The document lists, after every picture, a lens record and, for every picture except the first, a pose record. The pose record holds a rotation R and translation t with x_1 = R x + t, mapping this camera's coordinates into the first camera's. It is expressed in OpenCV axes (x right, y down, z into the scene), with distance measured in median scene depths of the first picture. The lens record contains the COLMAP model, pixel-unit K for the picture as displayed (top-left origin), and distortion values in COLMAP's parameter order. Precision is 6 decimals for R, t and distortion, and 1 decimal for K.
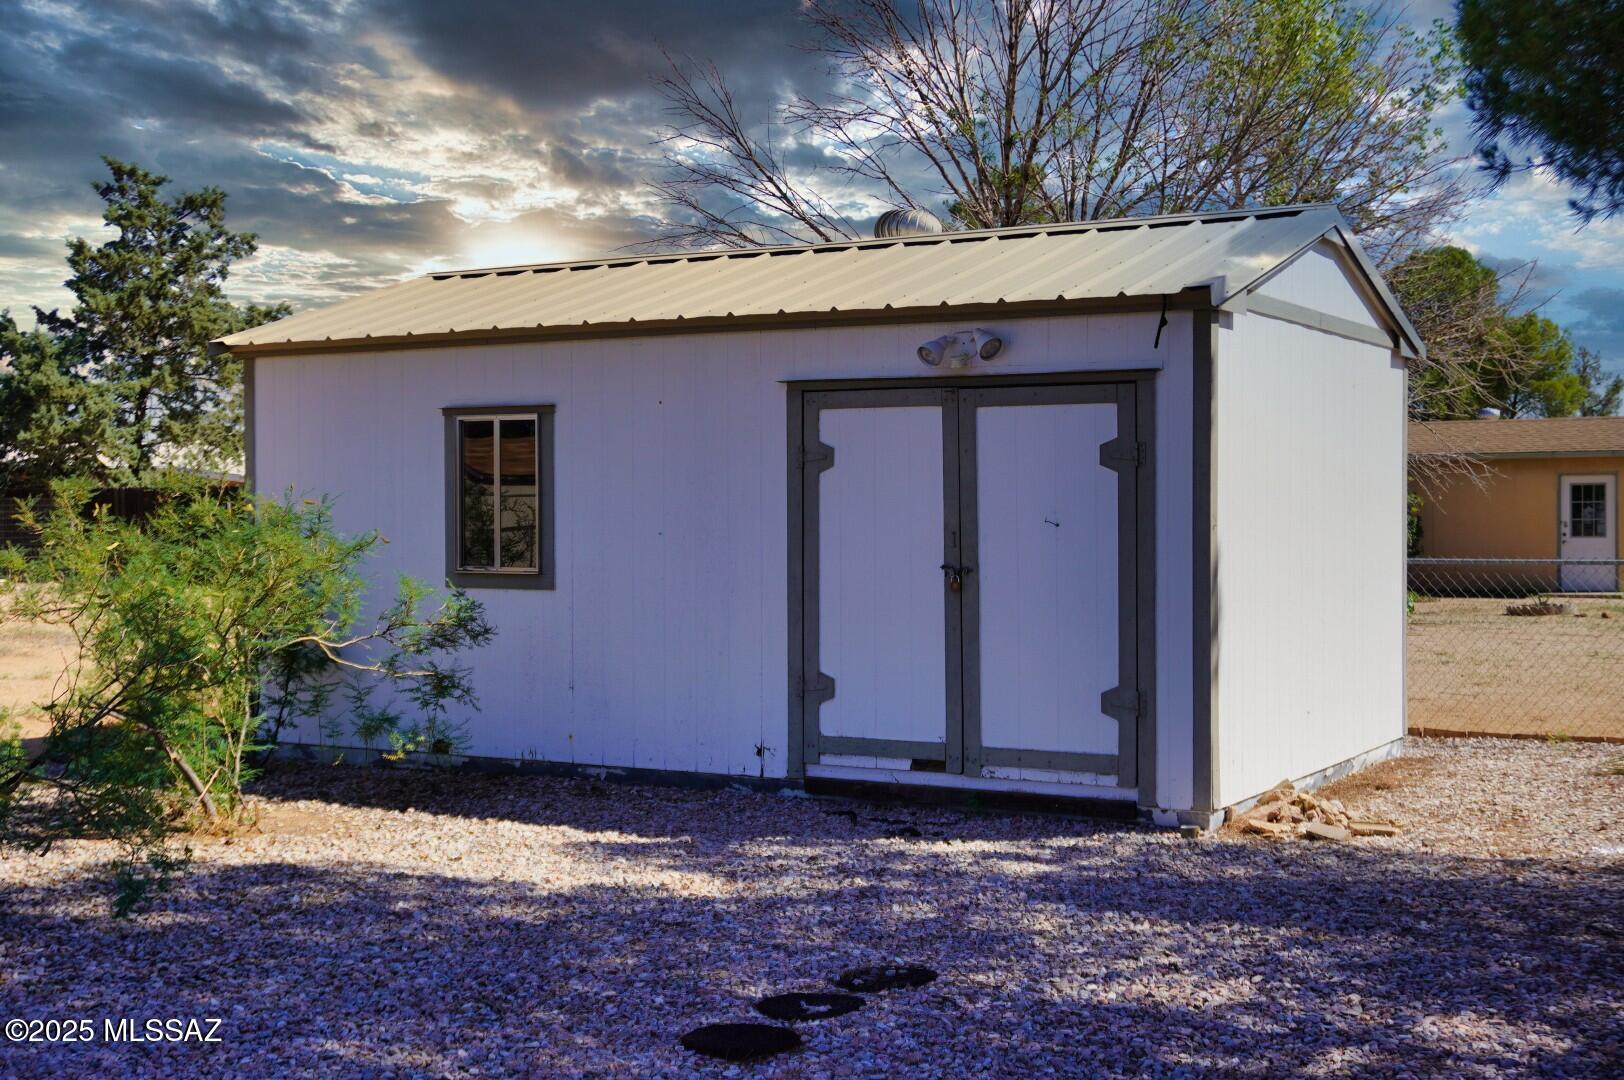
lens RADIAL K [[2084.5, 0, 809.9], [0, 2084.5, 542.8], [0, 0, 1]] dist [-0.001818, 0.000000]
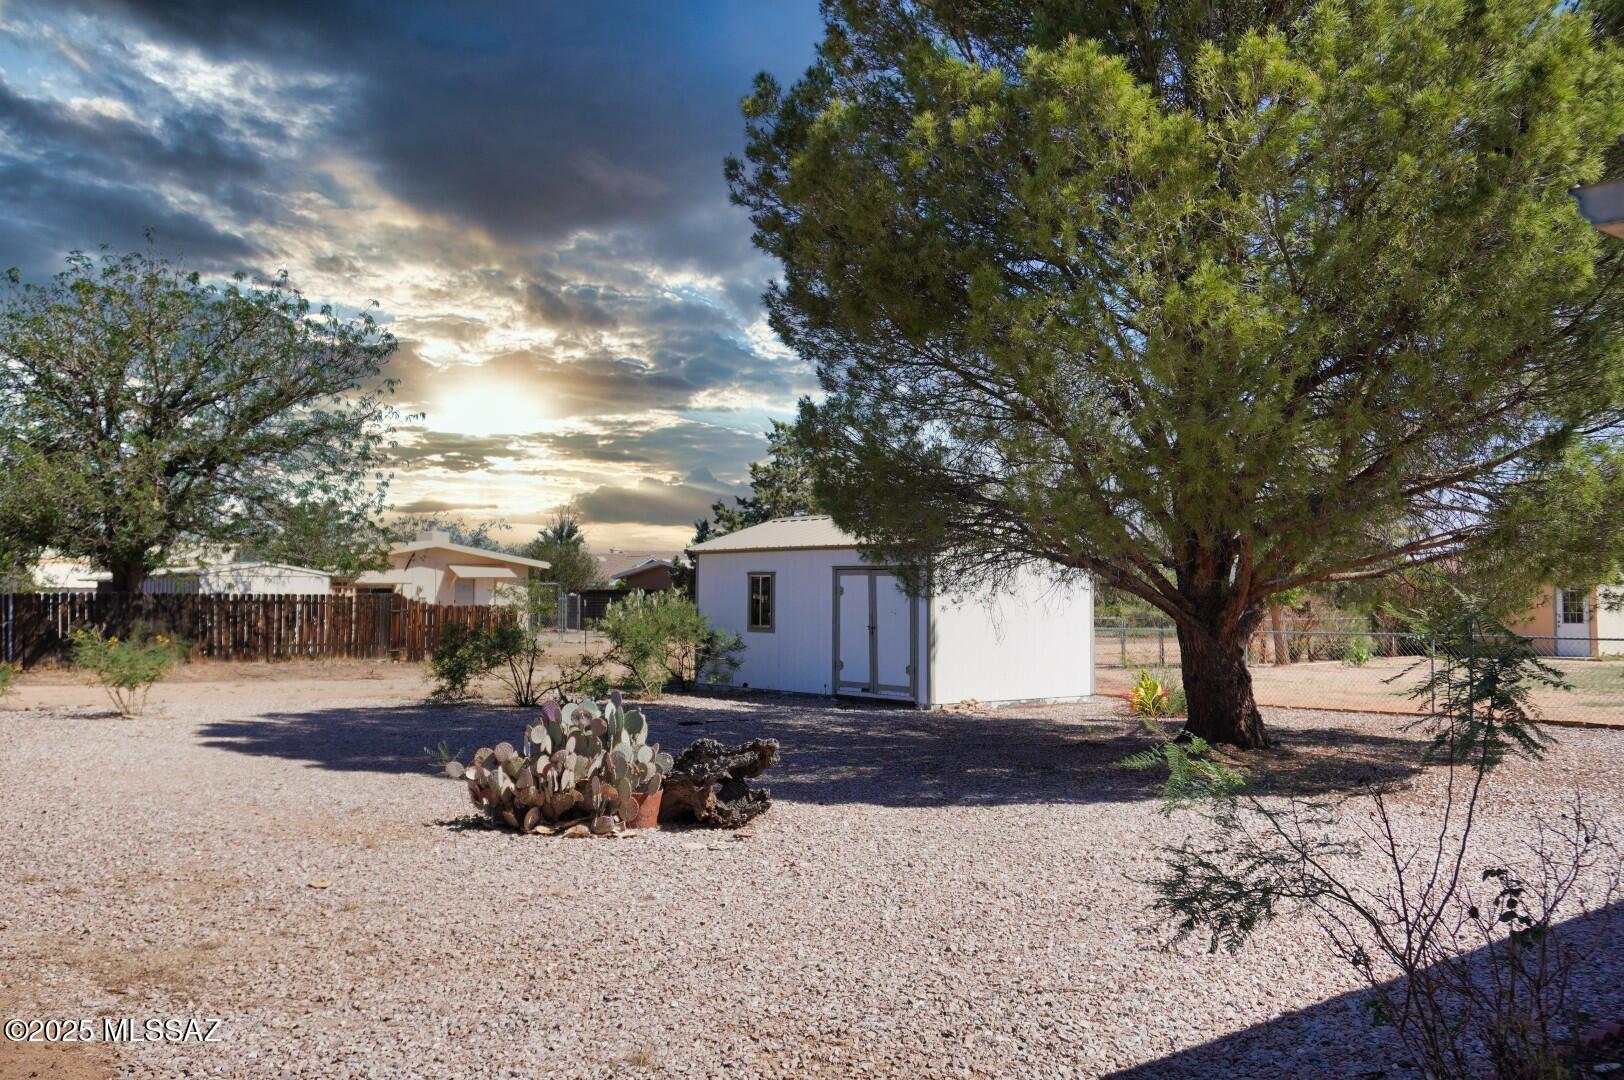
lens RADIAL K [[1426.0, 0, 803.9], [0, 1426.0, 540.1], [0, 0, 1]] dist [-0.035998, -0.030830]
pose [[0.936119, -0.006774, -0.351619, 0.686382], [-0.013214, 0.998431, -0.054417, 0.000128], [0.351436, 0.055587, 0.934560, -0.986627]]
